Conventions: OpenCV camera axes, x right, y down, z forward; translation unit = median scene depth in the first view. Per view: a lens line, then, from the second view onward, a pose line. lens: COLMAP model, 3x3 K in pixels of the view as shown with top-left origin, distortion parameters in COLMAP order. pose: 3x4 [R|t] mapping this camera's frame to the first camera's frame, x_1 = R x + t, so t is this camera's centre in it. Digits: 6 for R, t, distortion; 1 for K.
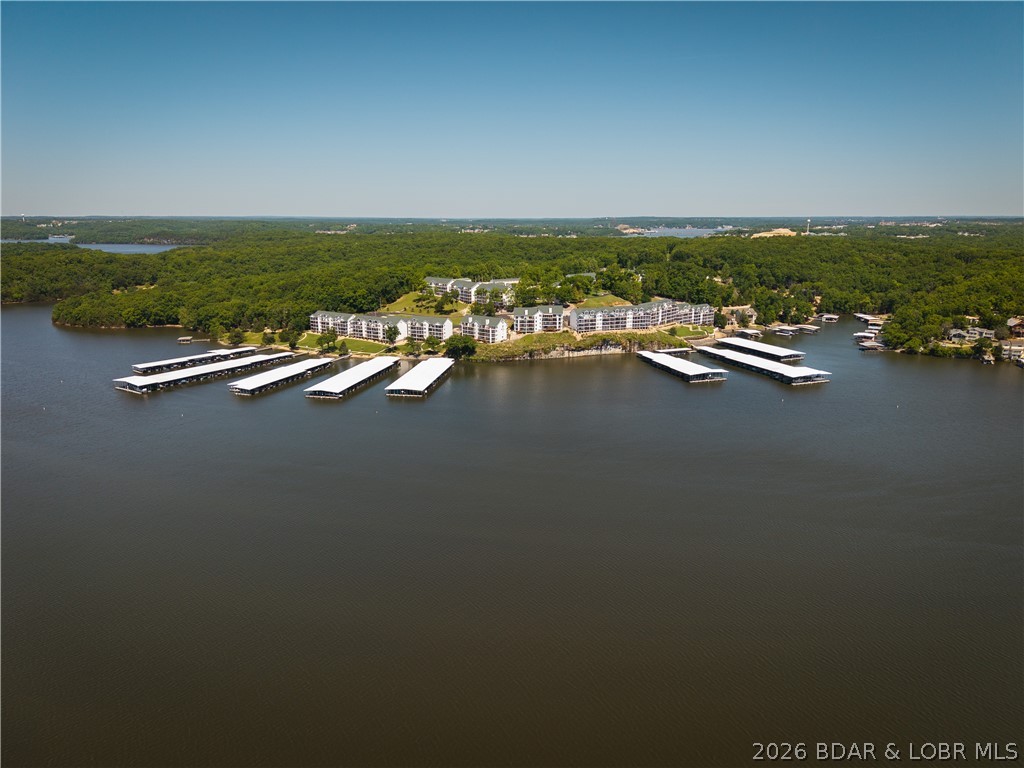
lens RADIAL K [[687.8, 0, 512.0], [0, 687.8, 384.0], [0, 0, 1]] dist [0.044136, -0.053084]
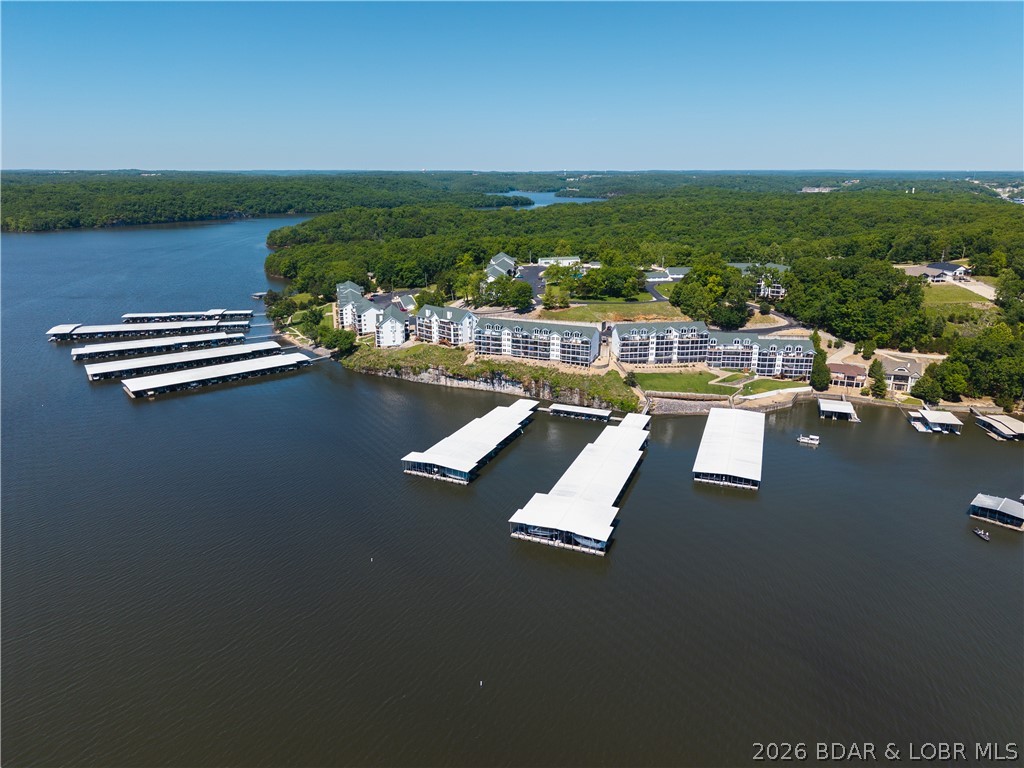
lens RADIAL K [[713.0, 0, 512.0], [0, 713.0, 384.0], [0, 0, 1]] dist [-0.006659, -0.010134]
pose [[0.727844, 0.200246, -0.655854, 0.593767], [-0.161654, 0.979563, 0.119683, -0.135642], [0.666416, 0.018910, 0.745340, 0.500099]]
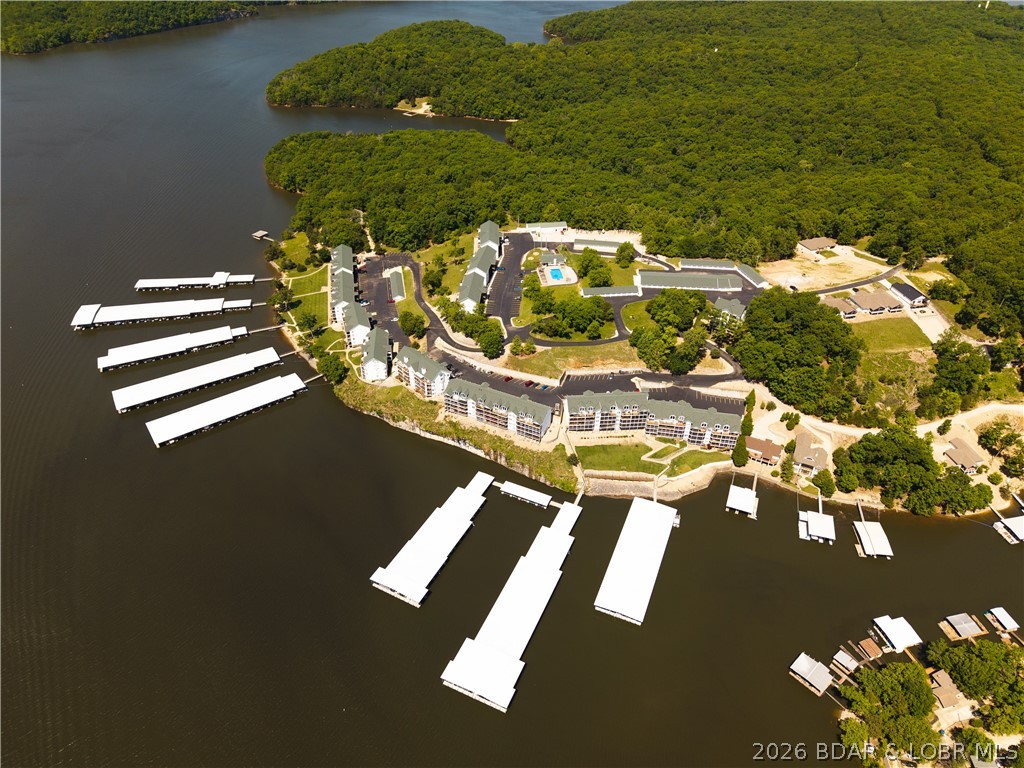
lens RADIAL K [[713.0, 0, 512.0], [0, 713.0, 384.0], [0, 0, 1]] dist [-0.006659, -0.010134]
pose [[0.693712, 0.442975, -0.567923, 0.598364], [-0.185442, 0.871772, 0.453459, -0.484535], [0.695970, -0.209253, 0.686905, 0.503236]]
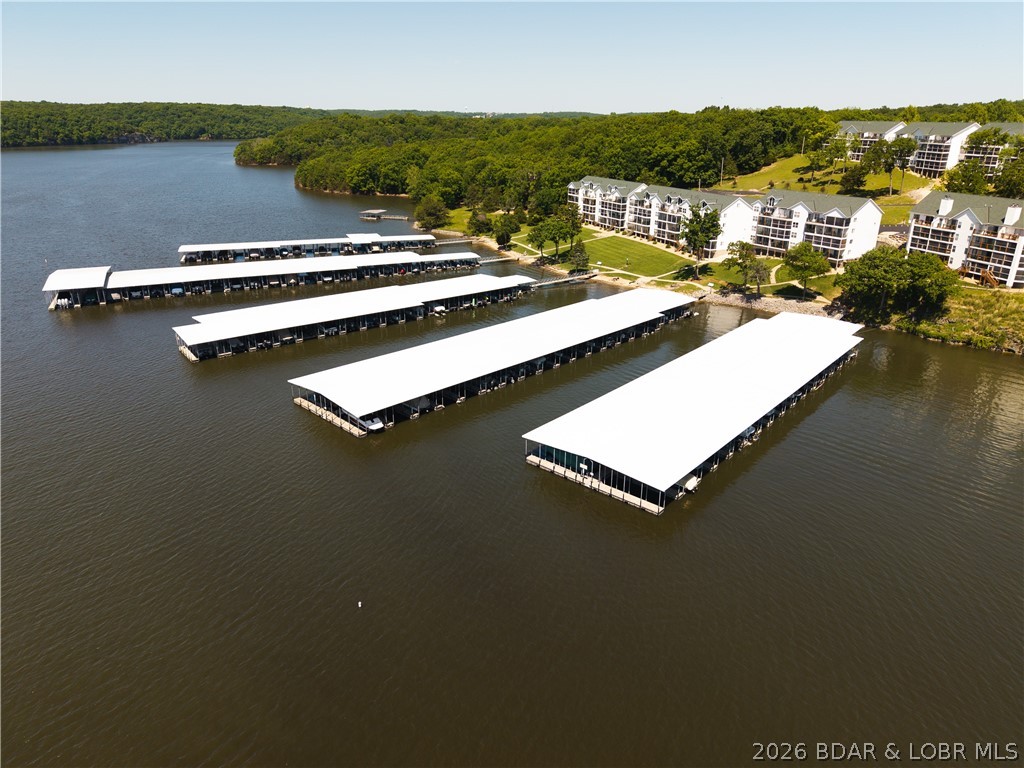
lens RADIAL K [[687.8, 0, 512.0], [0, 687.8, 384.0], [0, 0, 1]] dist [0.044136, -0.053084]
pose [[0.844143, 0.197213, -0.498528, -0.052778], [-0.130558, 0.977509, 0.165623, -0.038757], [0.519978, -0.074722, 0.850905, 0.601434]]
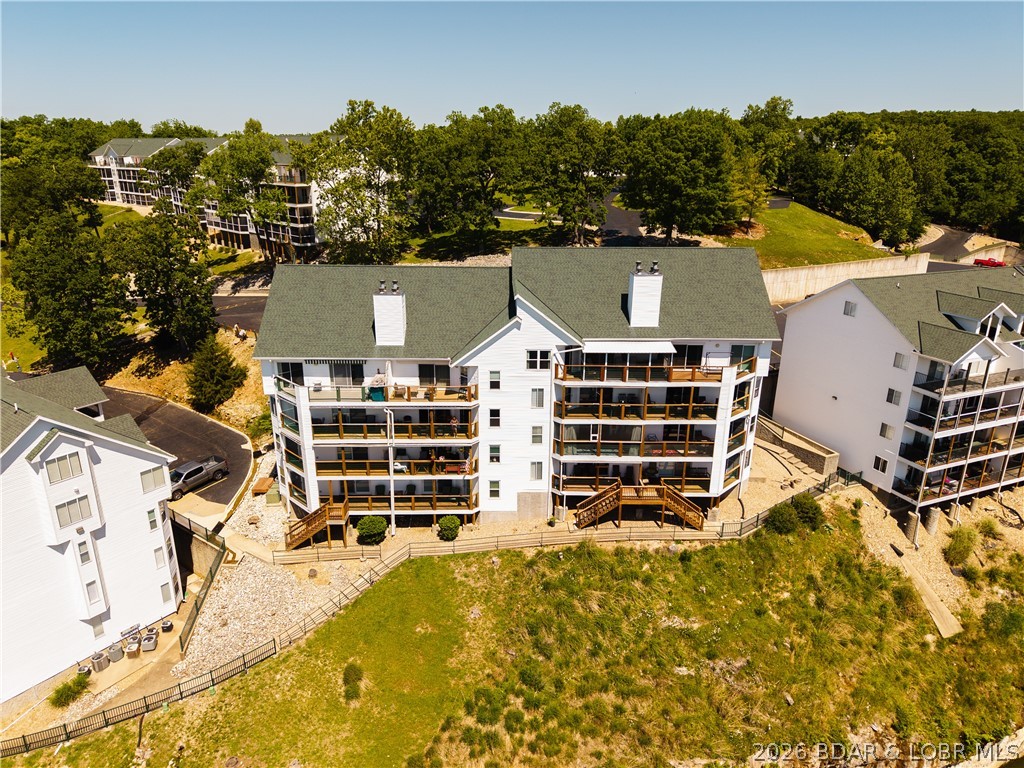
lens RADIAL K [[687.8, 0, 512.0], [0, 687.8, 384.0], [0, 0, 1]] dist [0.044136, -0.053084]
pose [[0.998919, -0.002926, 0.046401, 0.033133], [-0.000795, 0.996797, 0.079970, -0.103036], [-0.046486, -0.079920, 0.995717, 0.905024]]
